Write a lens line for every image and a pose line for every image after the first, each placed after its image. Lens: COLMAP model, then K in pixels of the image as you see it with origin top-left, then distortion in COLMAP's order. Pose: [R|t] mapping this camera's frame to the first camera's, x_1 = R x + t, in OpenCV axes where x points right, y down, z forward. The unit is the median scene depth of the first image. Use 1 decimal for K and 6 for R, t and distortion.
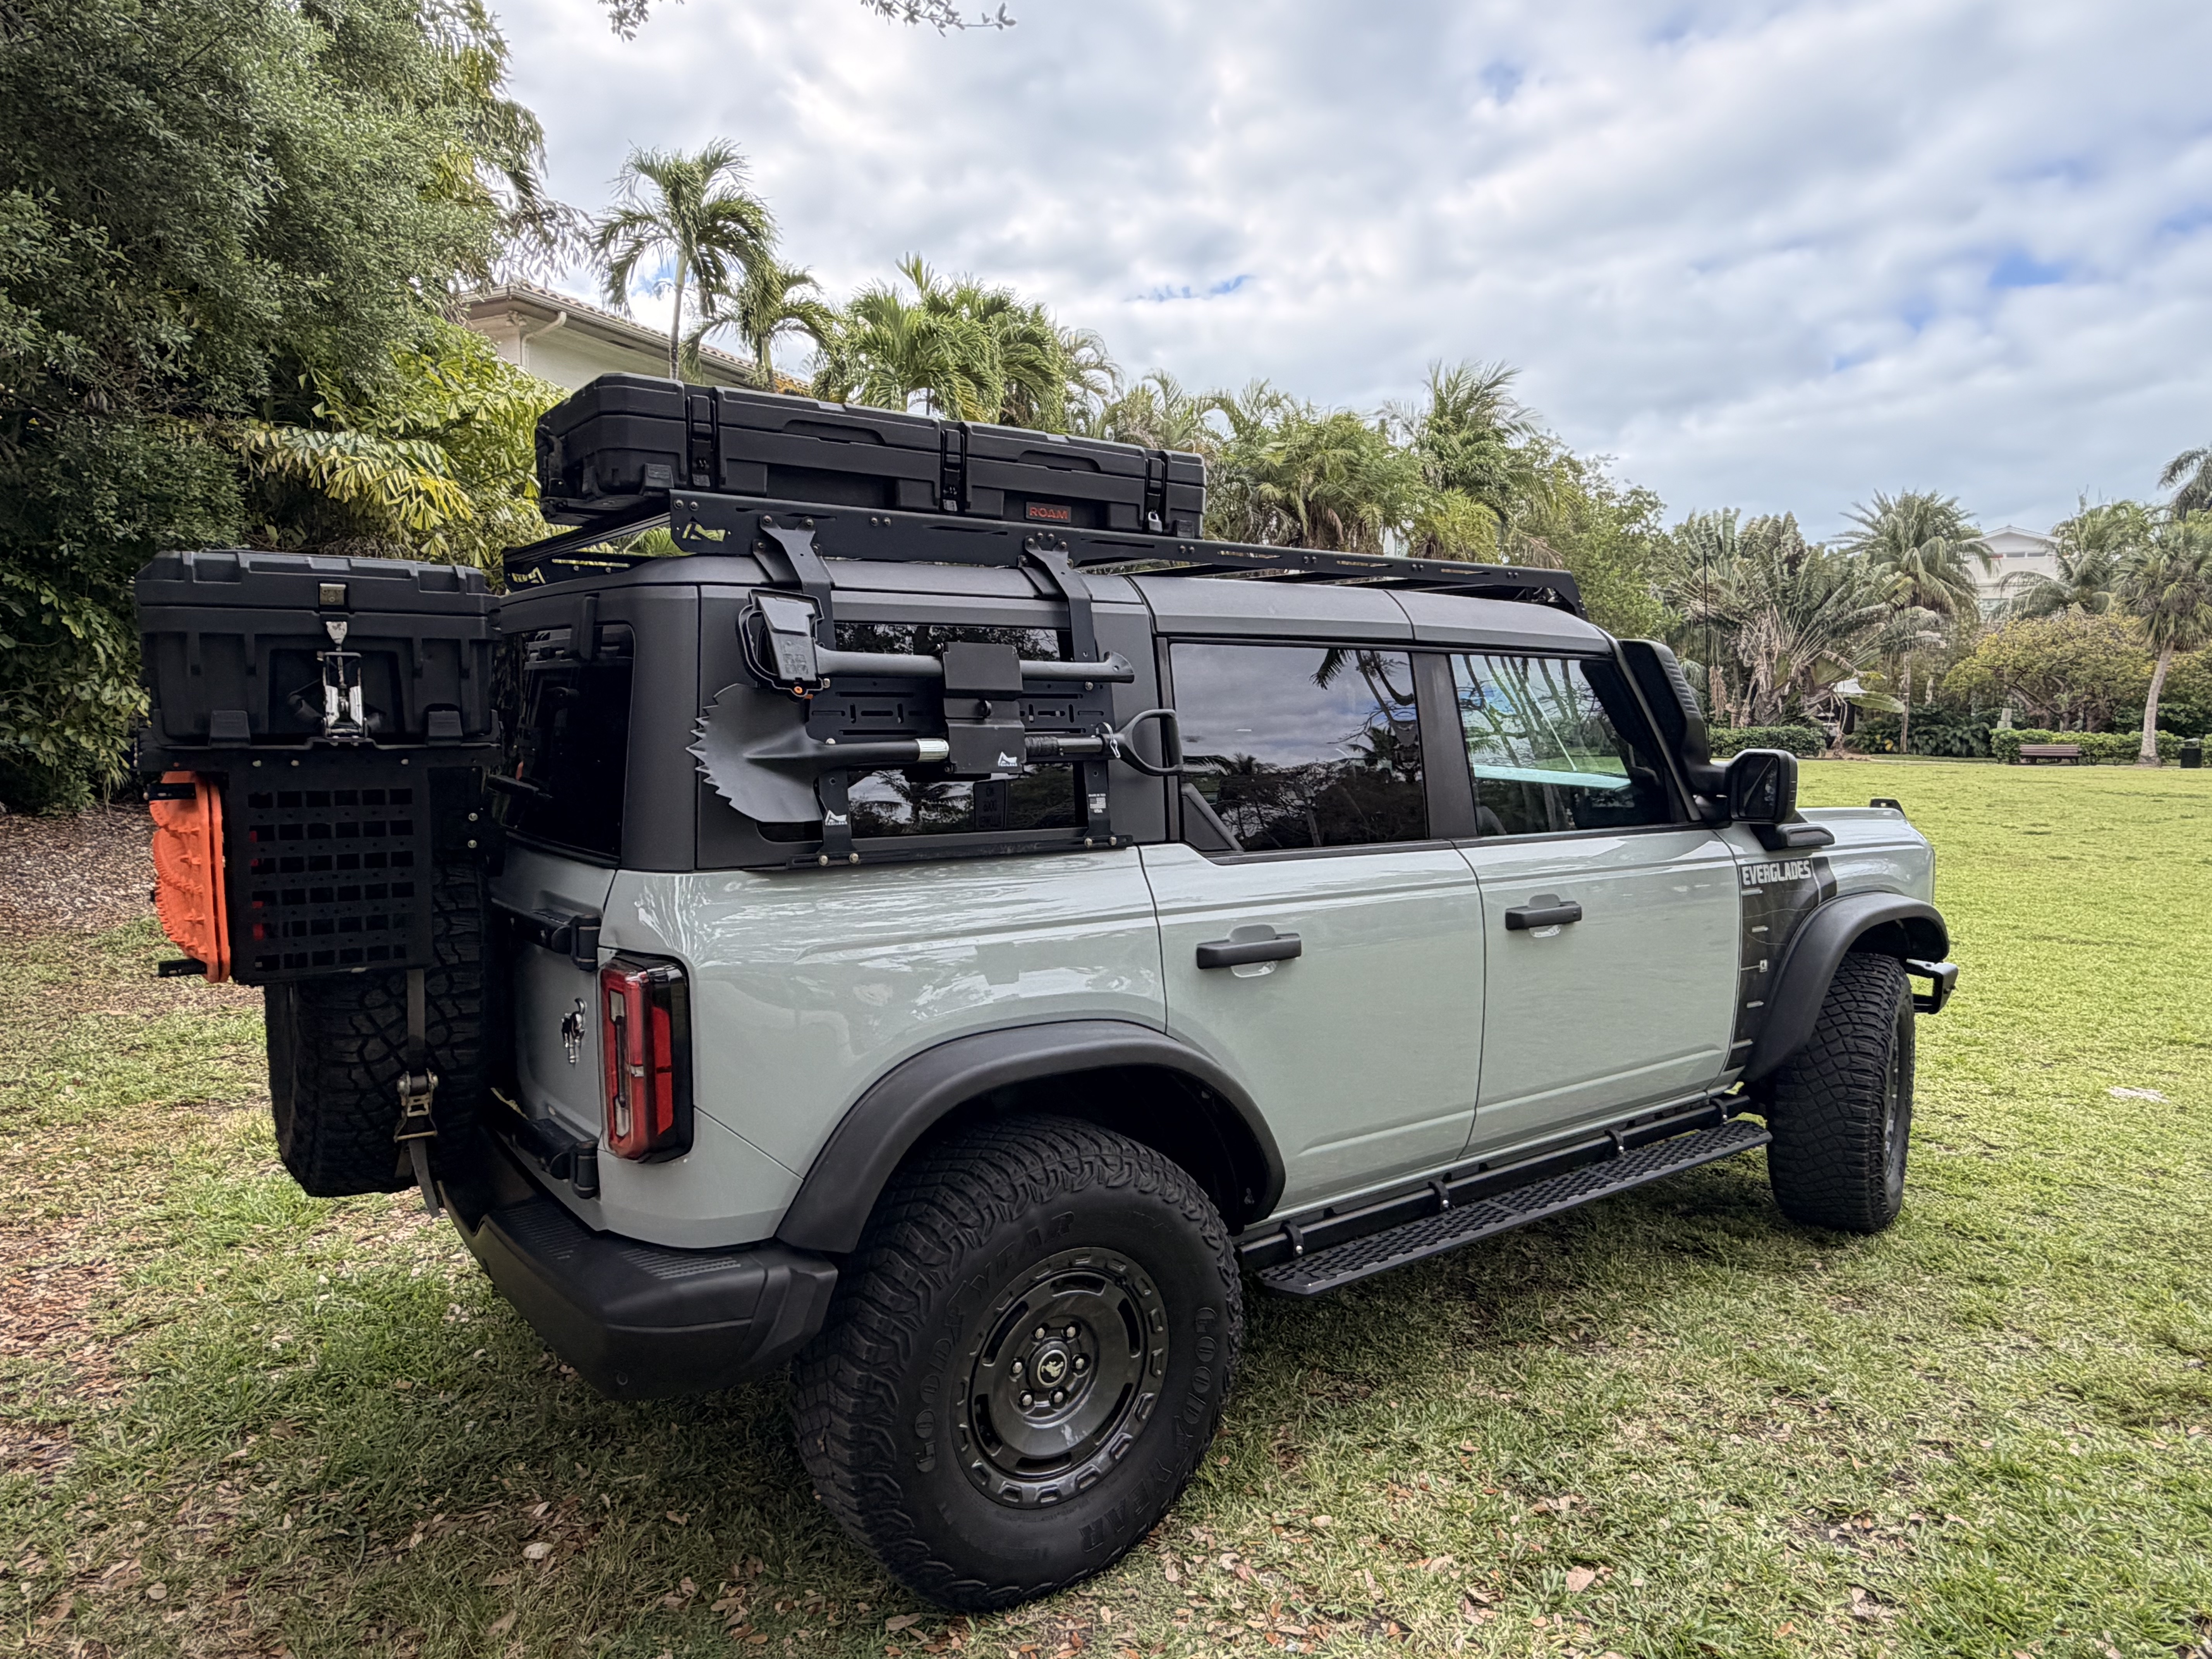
lens RADIAL K [[1378.0, 0, 1105.2], [0, 1378.0, 837.1], [0, 0, 1]] dist [-0.001468, -0.001641]
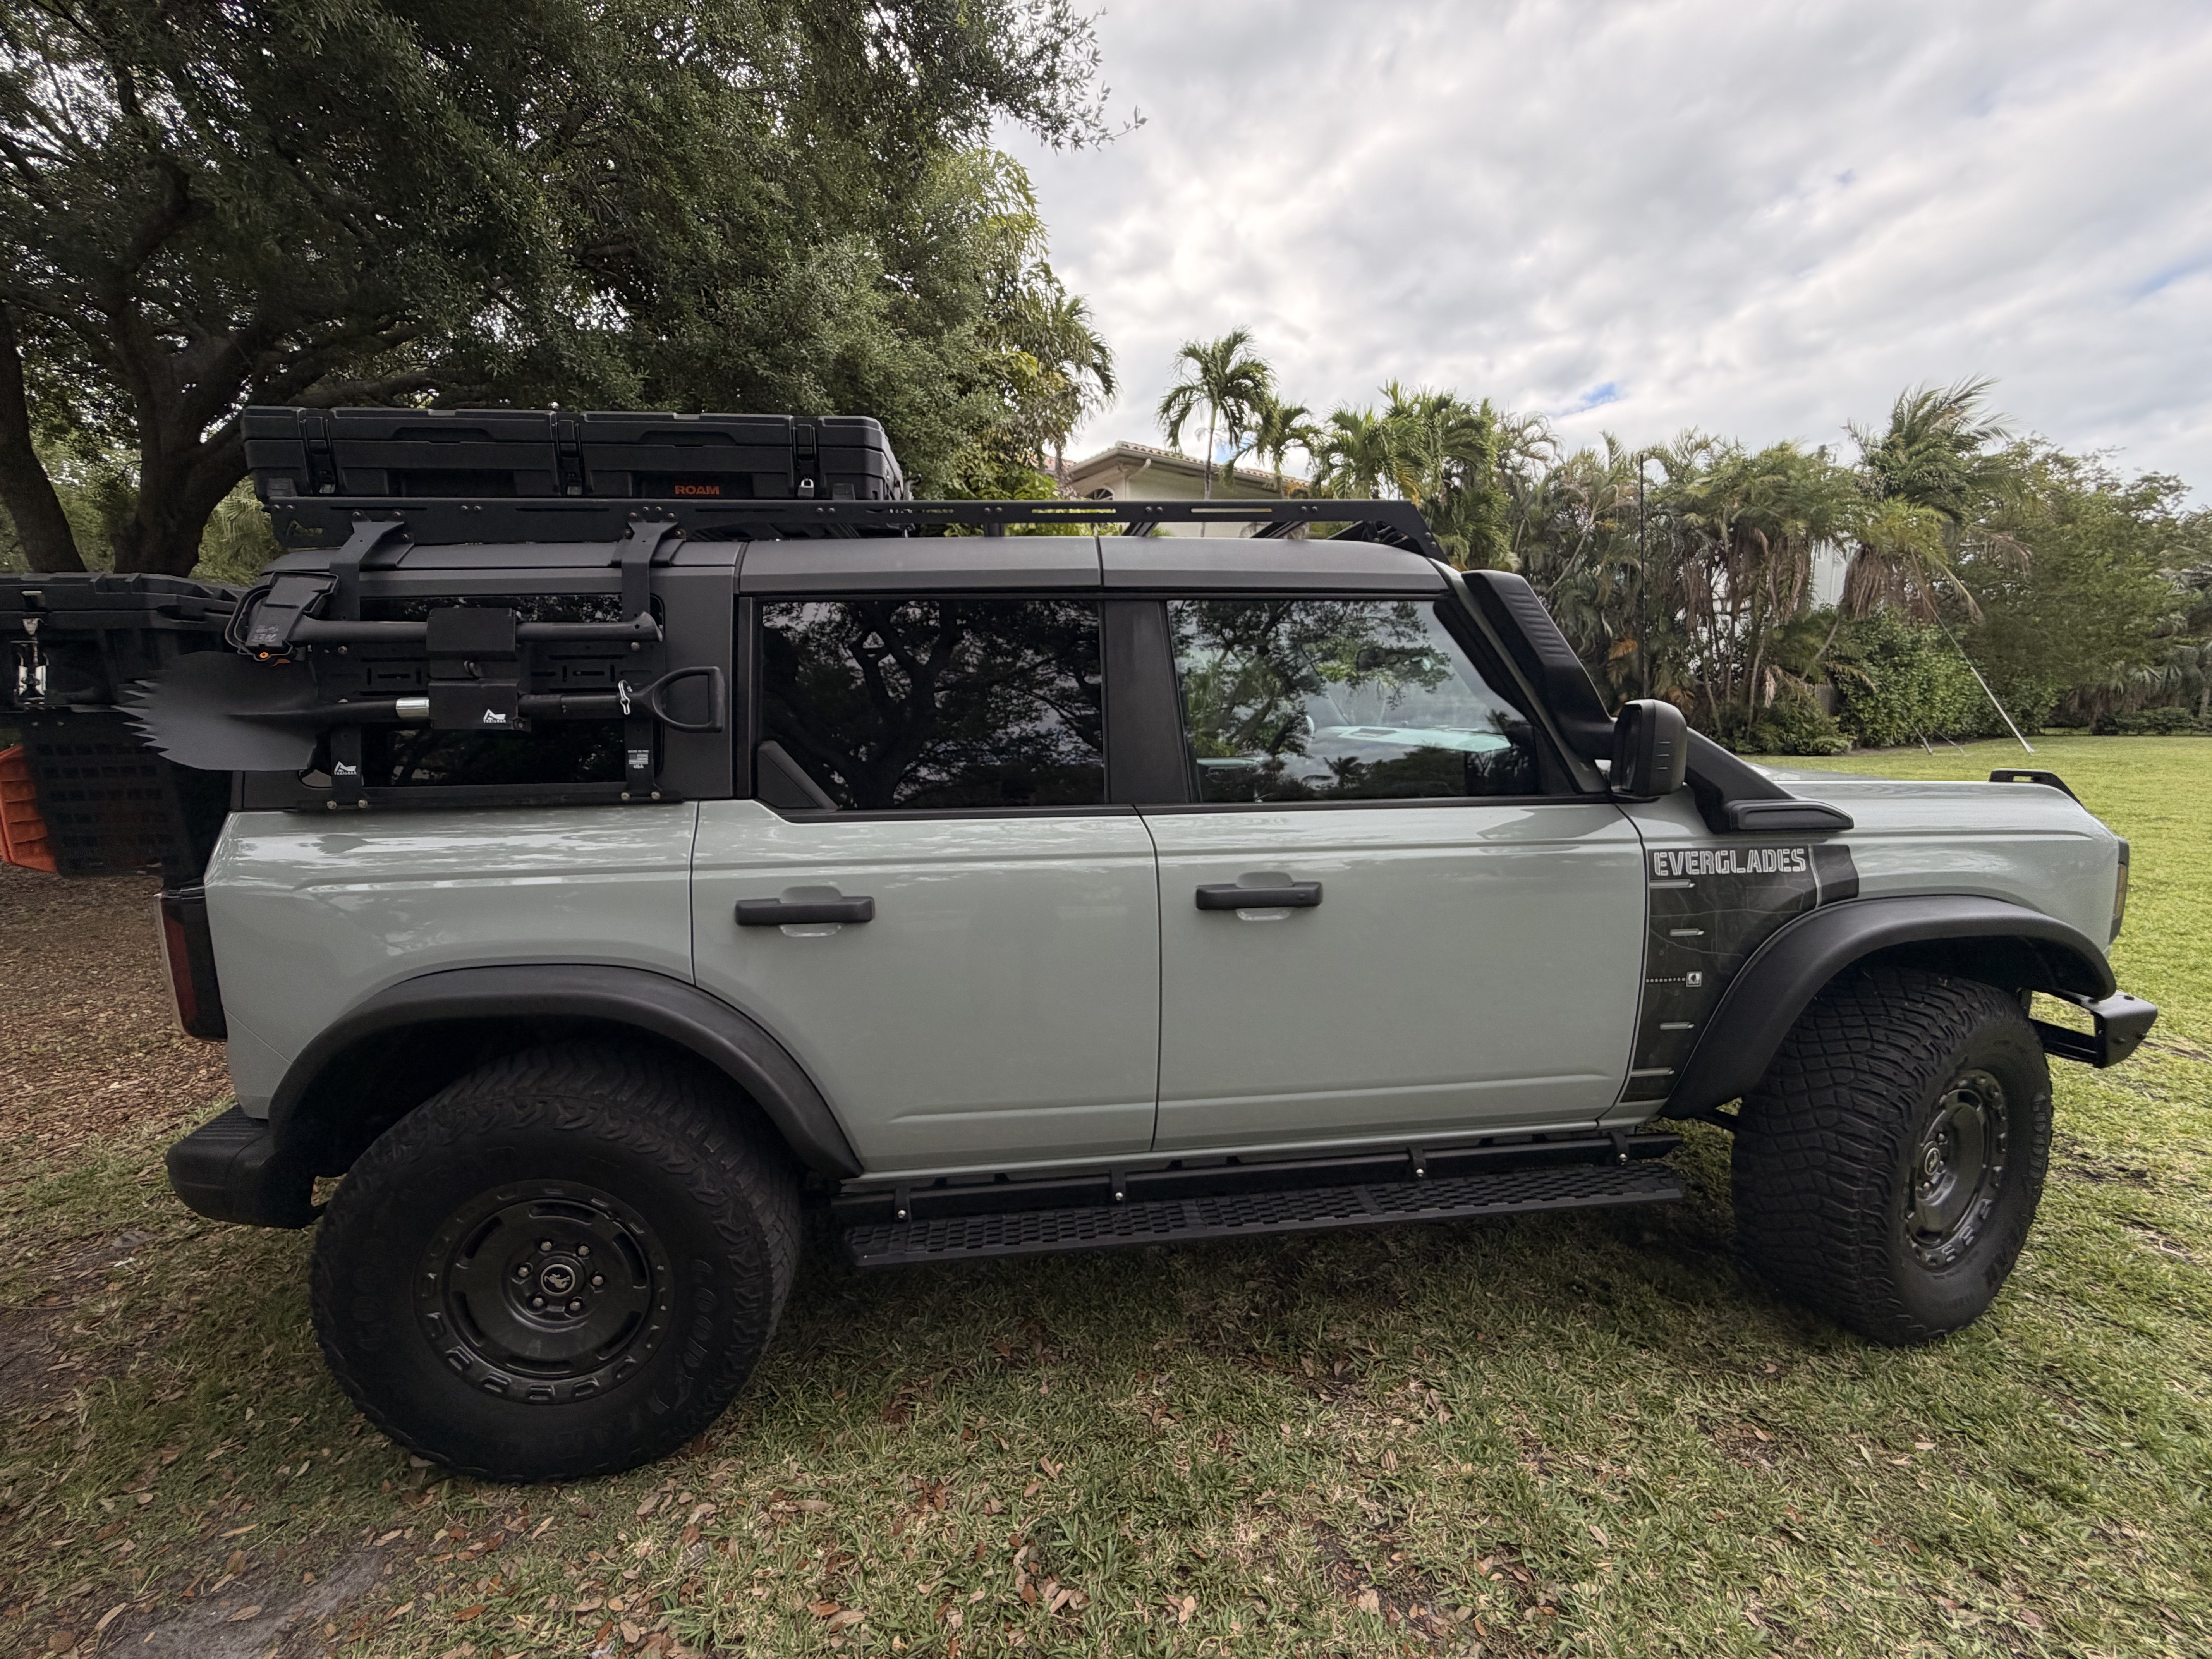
lens RADIAL K [[879.3, 0, 1106.0], [0, 879.3, 829.5], [0, 0, 1]] dist [-0.000757, -0.000172]
pose [[0.871450, 0.044953, -0.488420, 0.436999], [-0.024195, 0.998519, 0.048734, -0.008665], [0.489887, -0.030652, 0.871247, 0.410181]]
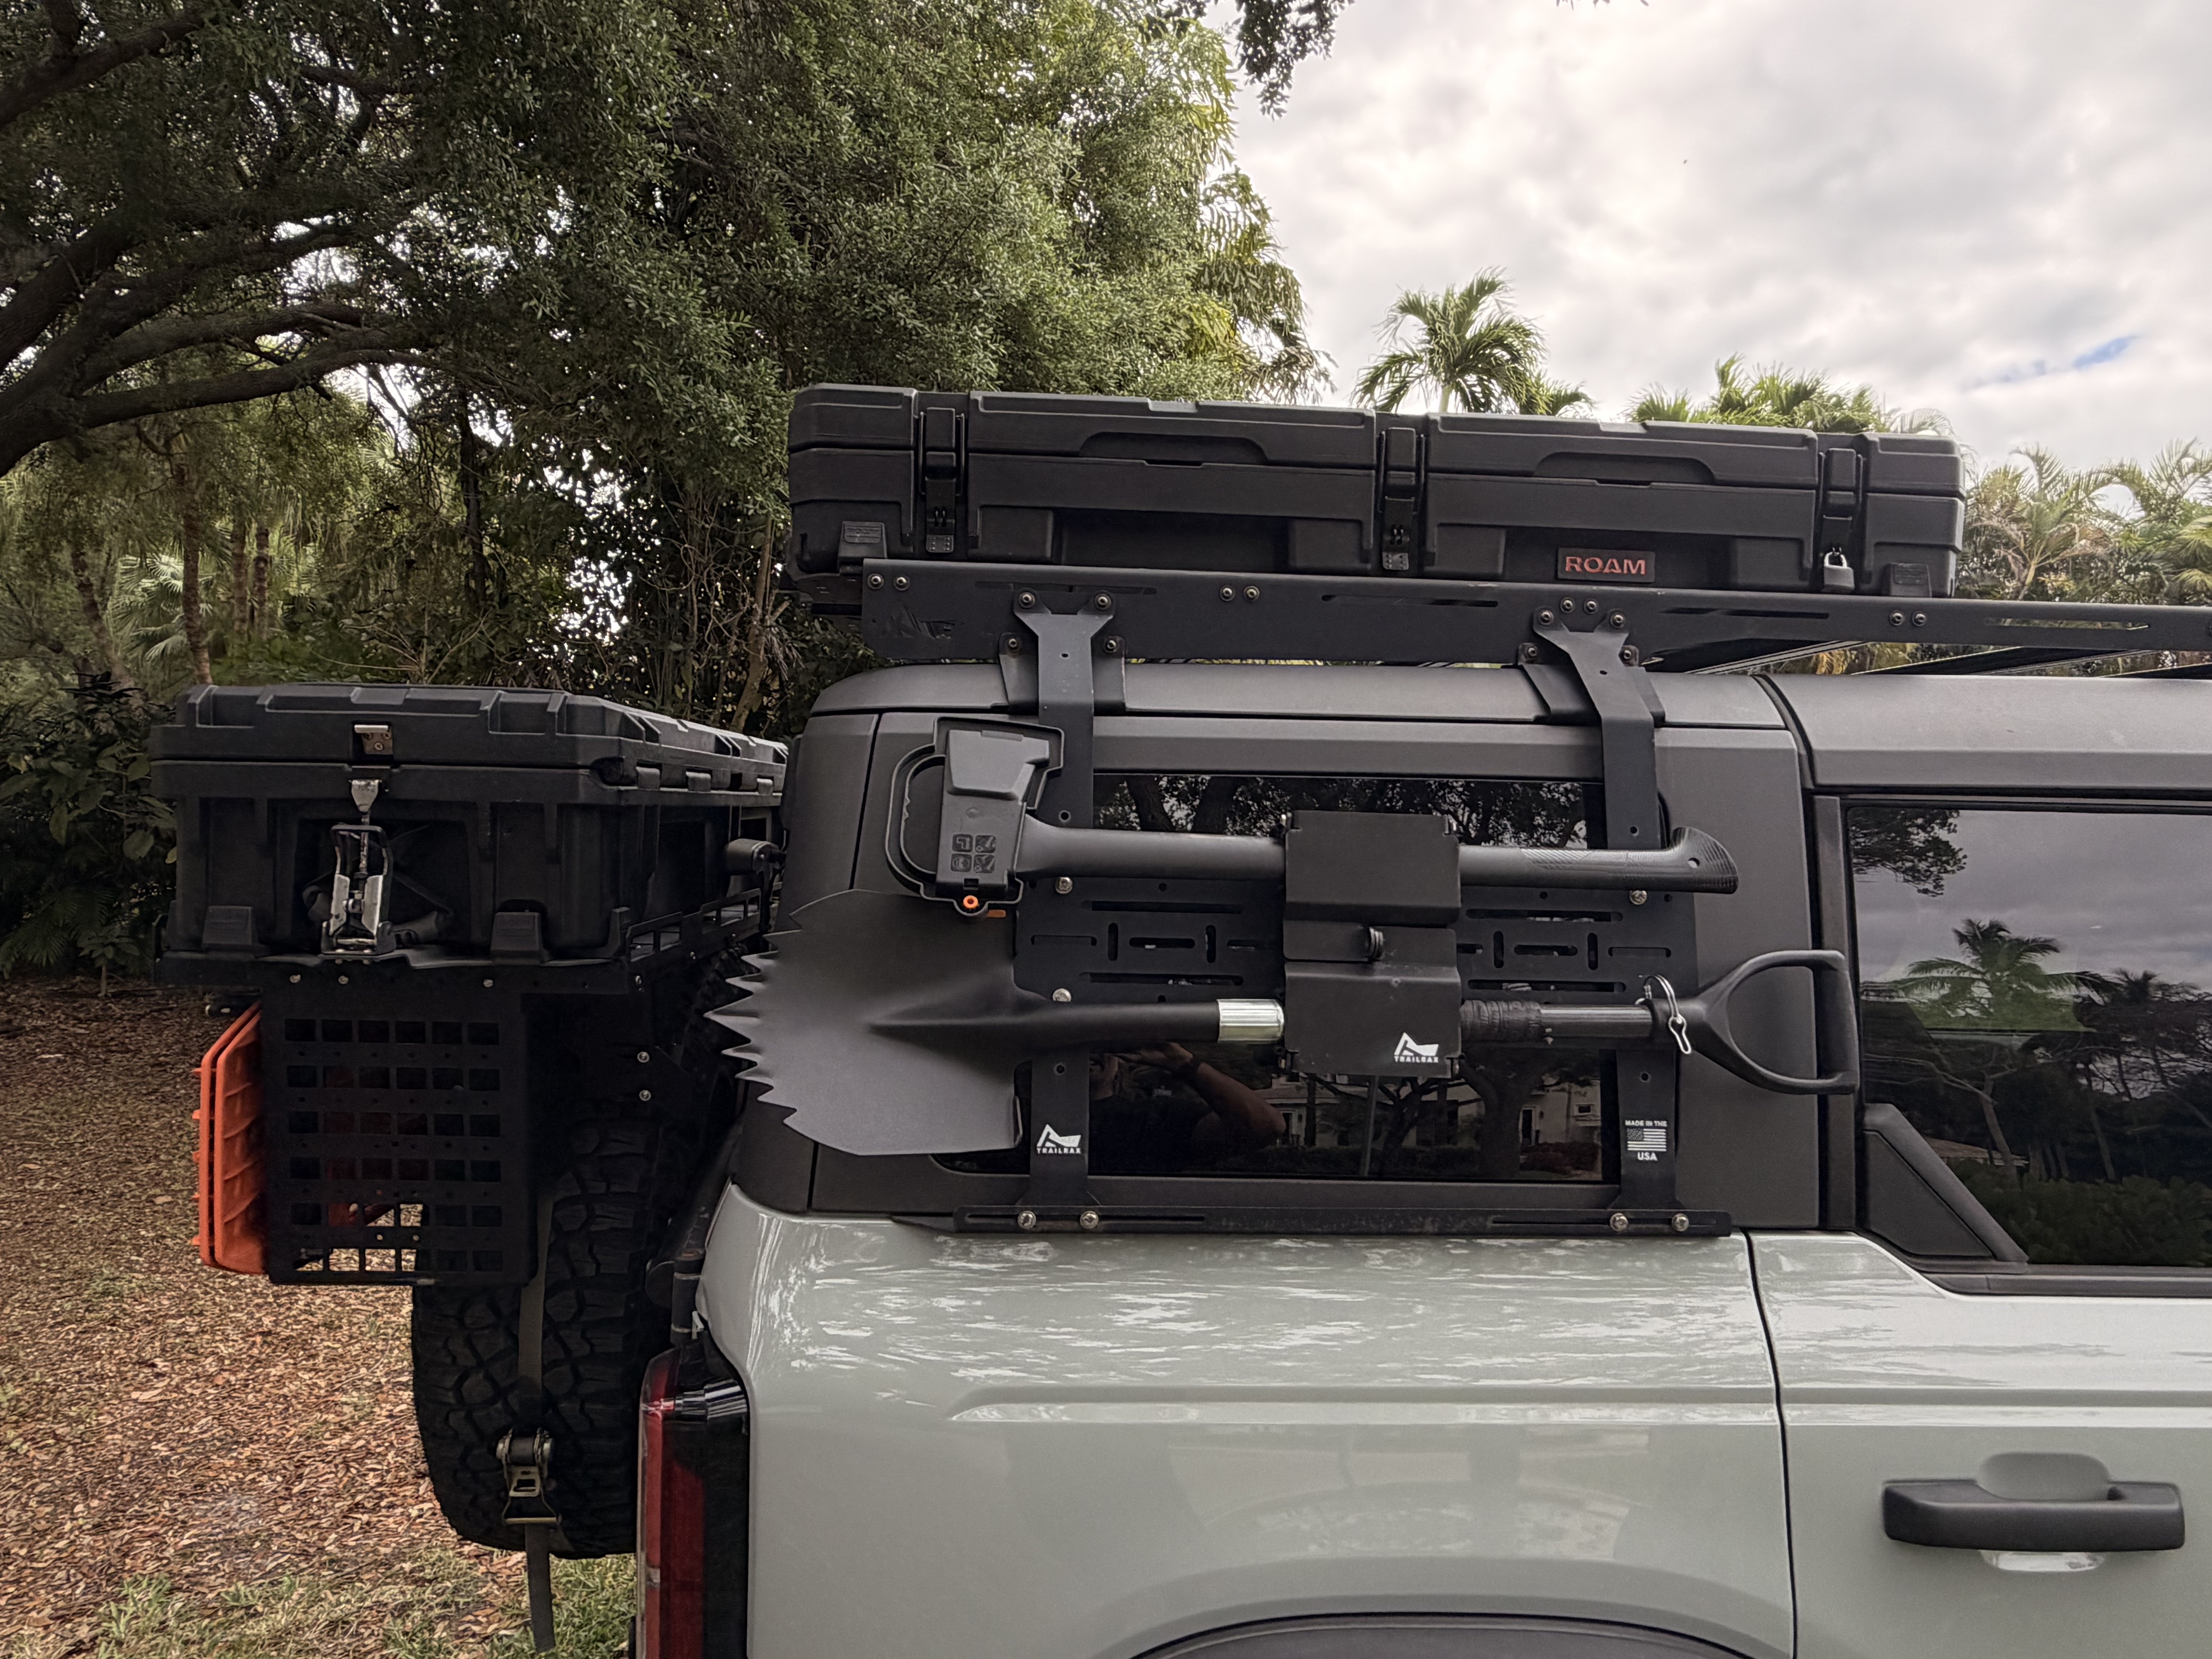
lens RADIAL K [[1378.0, 0, 1105.2], [0, 1378.0, 837.1], [0, 0, 1]] dist [-0.001468, -0.001641]
pose [[0.850220, 0.020330, -0.526035, 0.058692], [-0.070199, 0.994708, -0.075018, -0.055796], [0.521726, 0.100709, 0.847148, 0.335134]]
